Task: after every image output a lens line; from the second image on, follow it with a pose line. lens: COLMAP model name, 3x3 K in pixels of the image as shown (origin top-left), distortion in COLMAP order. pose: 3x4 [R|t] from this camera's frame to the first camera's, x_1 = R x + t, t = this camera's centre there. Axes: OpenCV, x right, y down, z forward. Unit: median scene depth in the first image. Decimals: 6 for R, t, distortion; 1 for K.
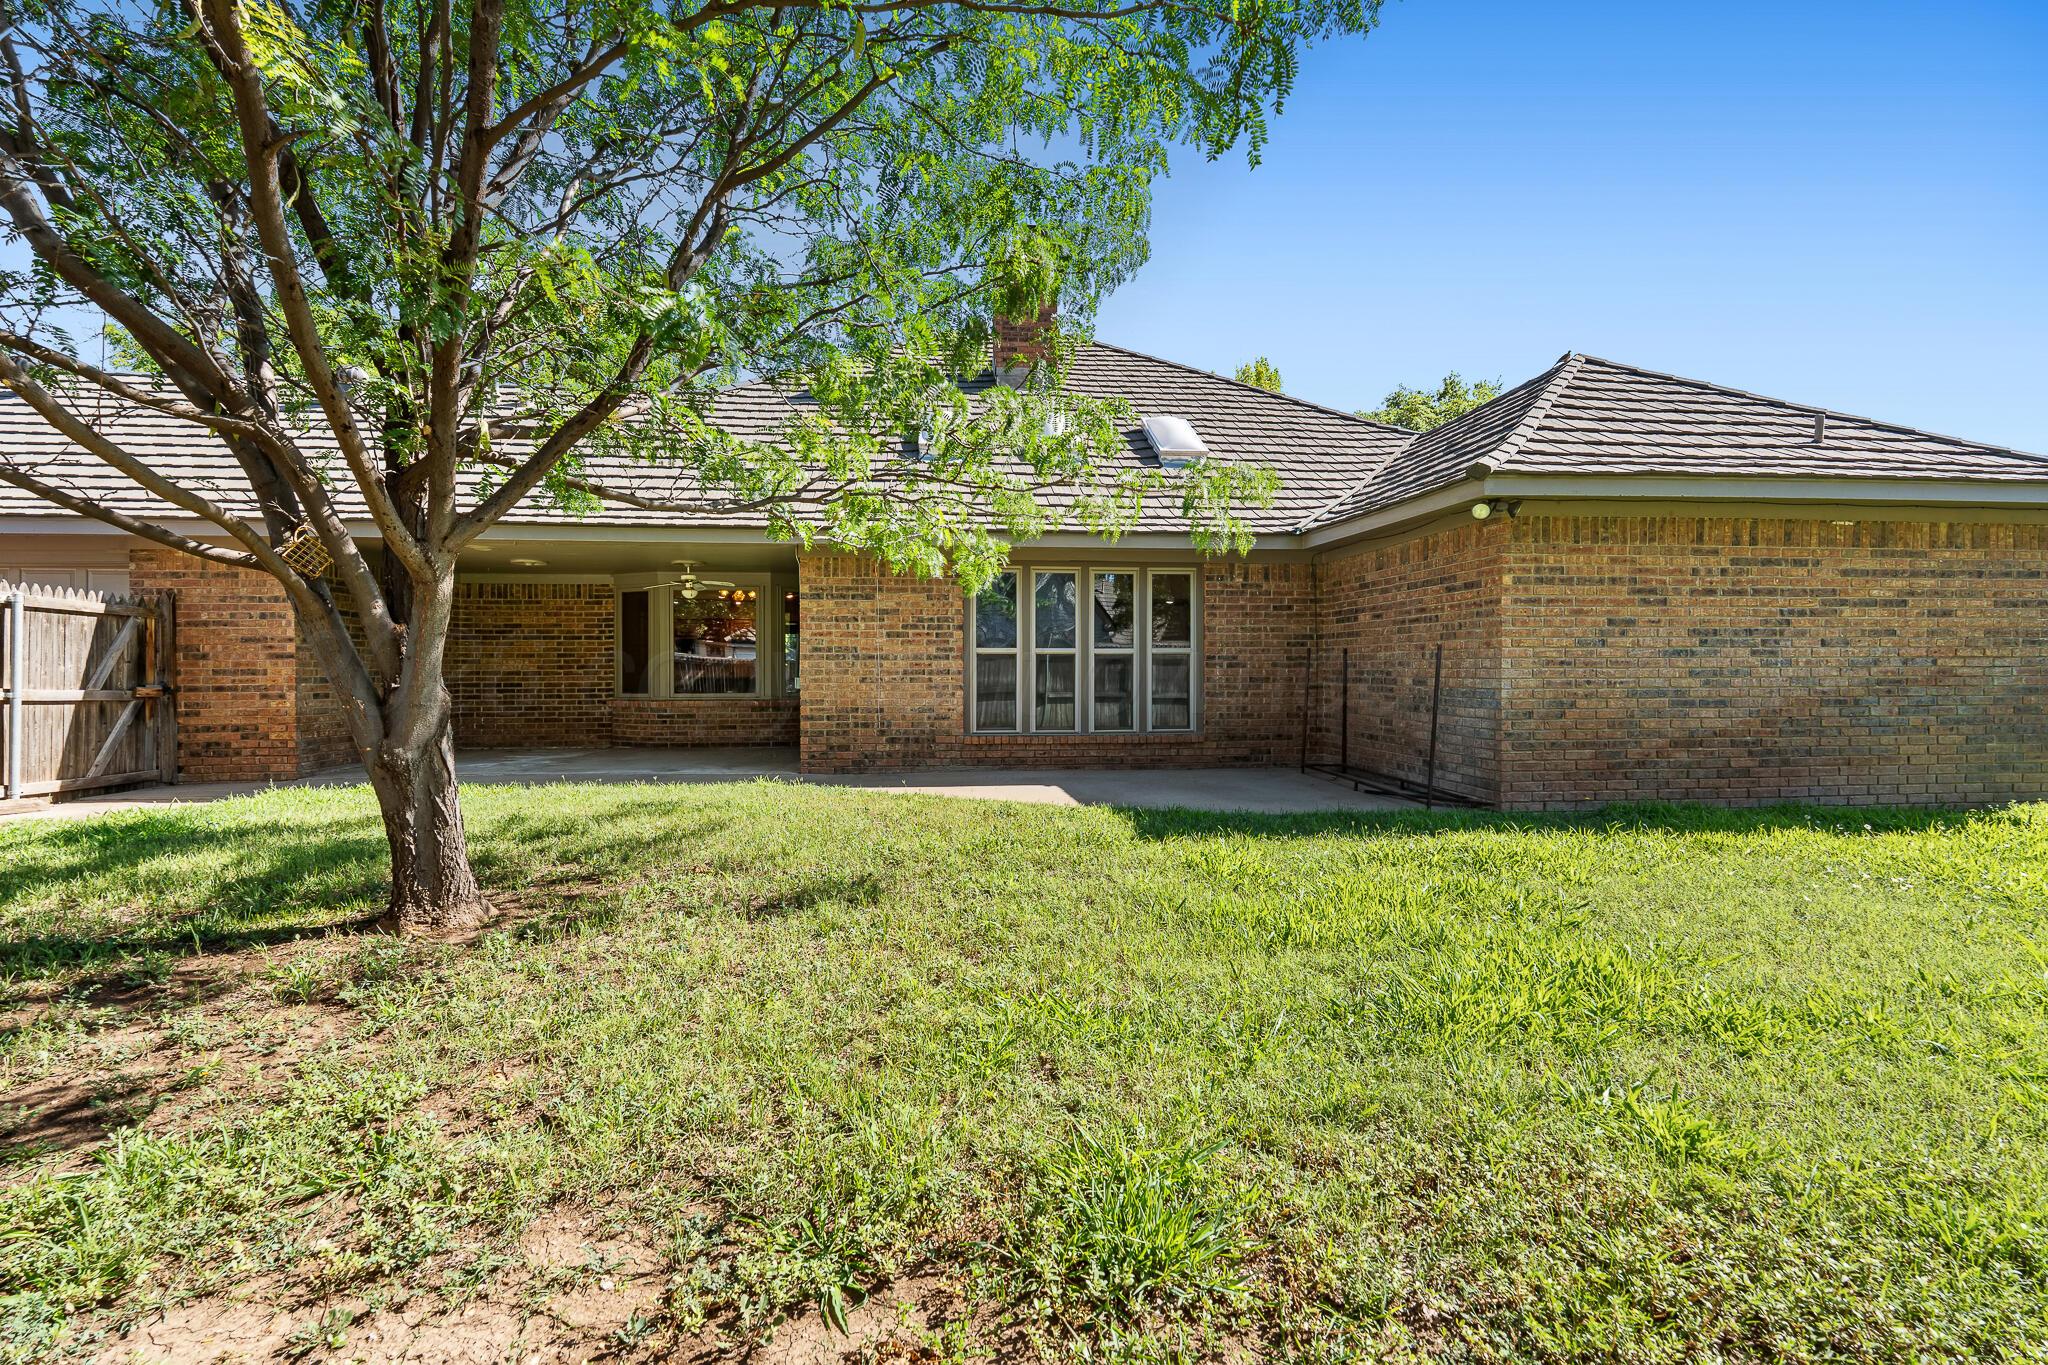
lens RADIAL K [[890.8, 0, 1023.3], [0, 890.8, 677.7], [0, 0, 1]] dist [0.001699, -0.000381]
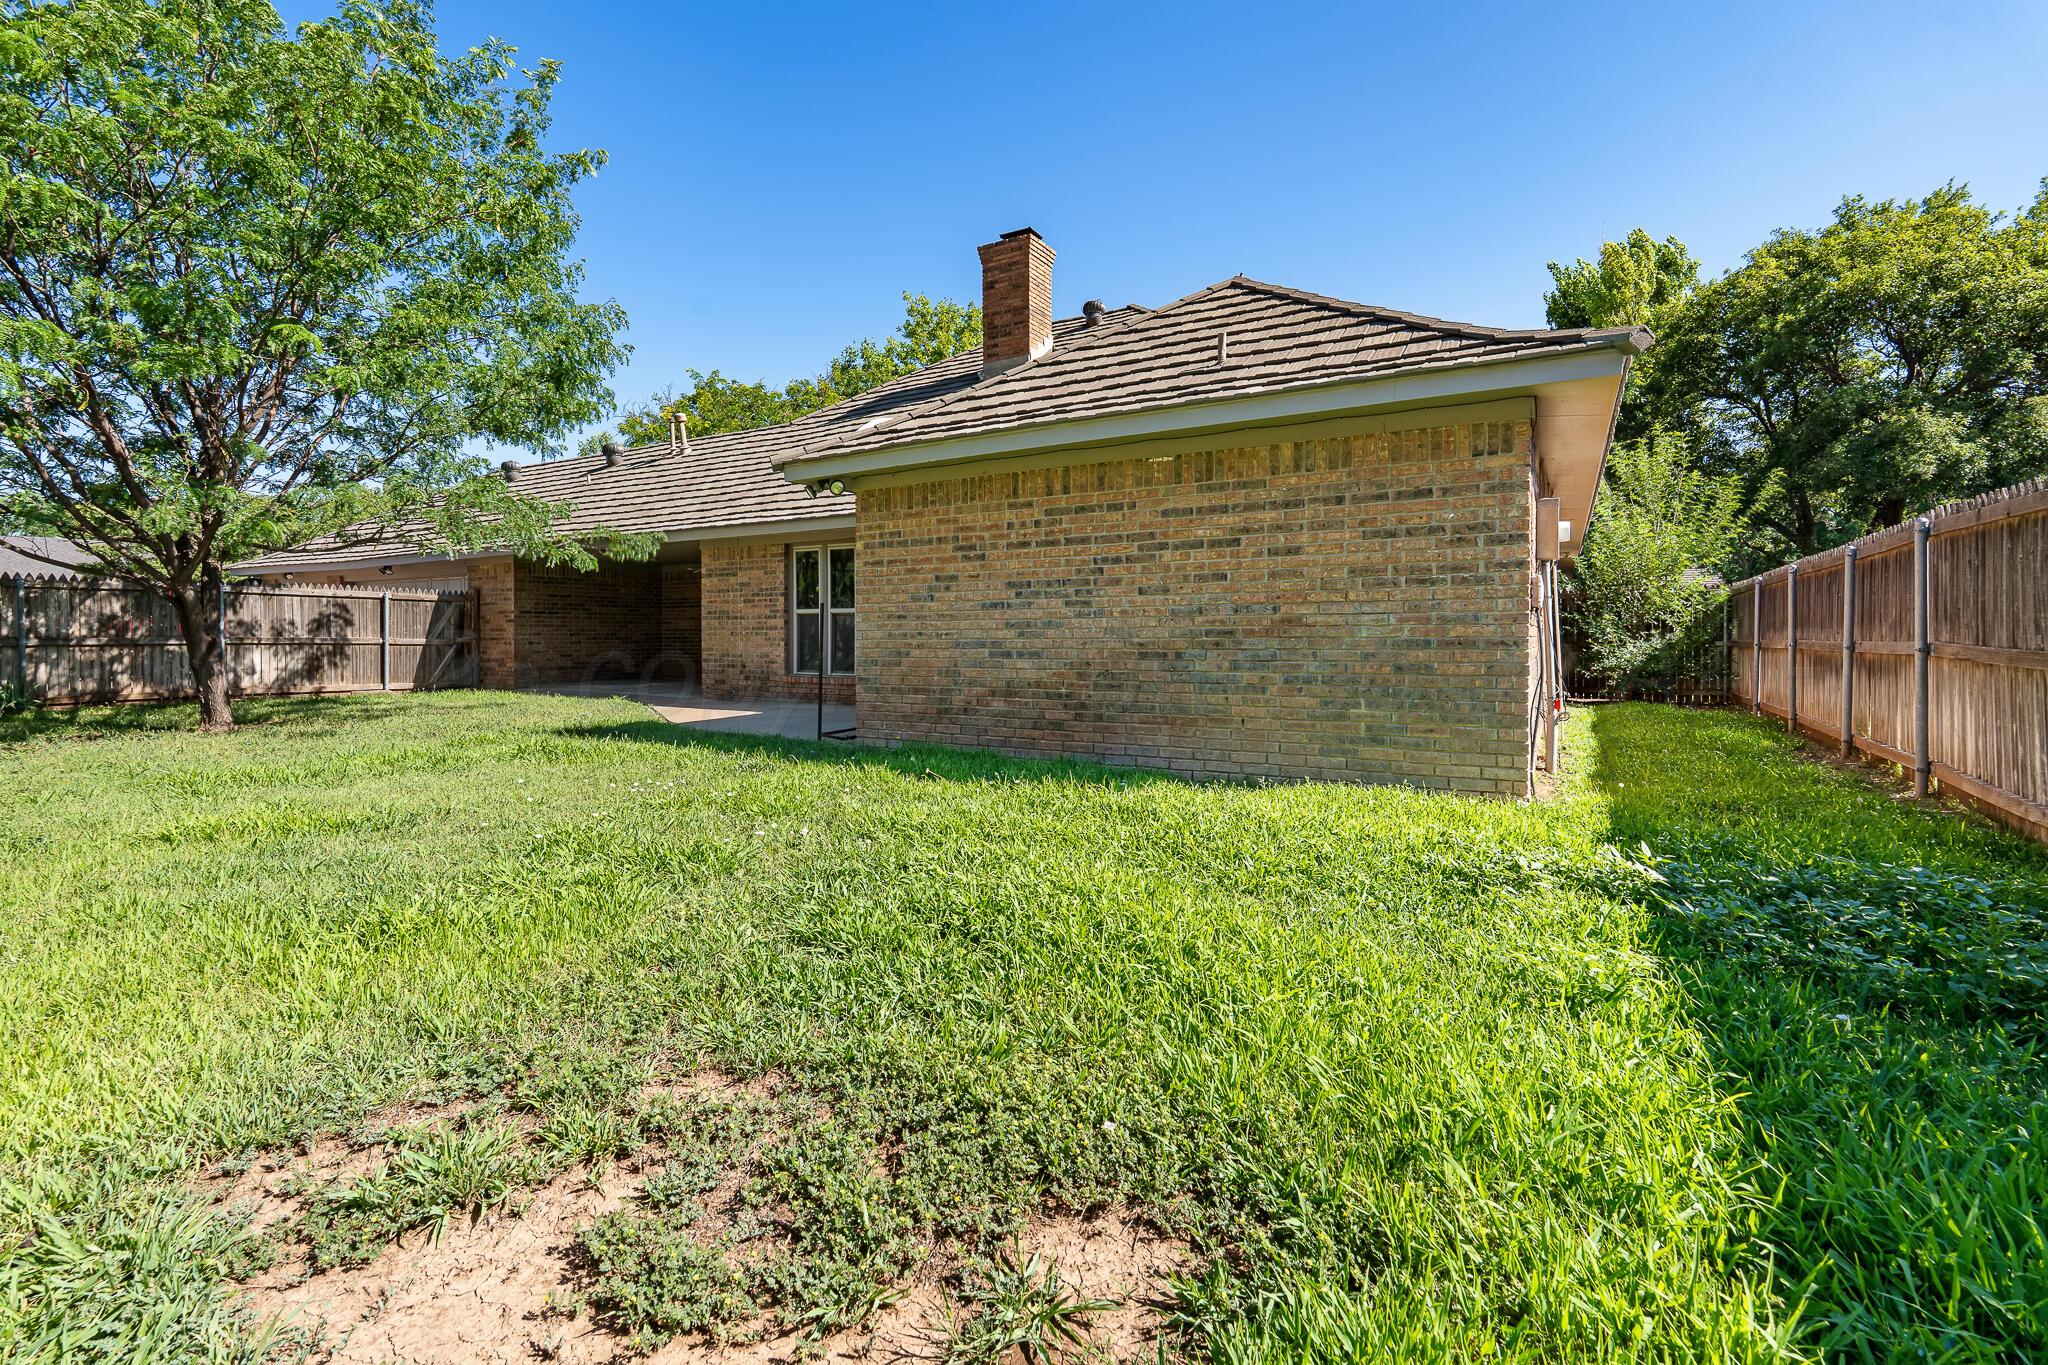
lens RADIAL K [[890.8, 0, 991.3], [0, 890.8, 638.4], [0, 0, 1]] dist [0.001699, -0.000381]
pose [[0.802401, 0.001817, -0.596782, 1.332011], [0.000370, 0.999994, 0.003542, 0.006912], [0.596785, -0.003063, 0.802396, 0.164324]]
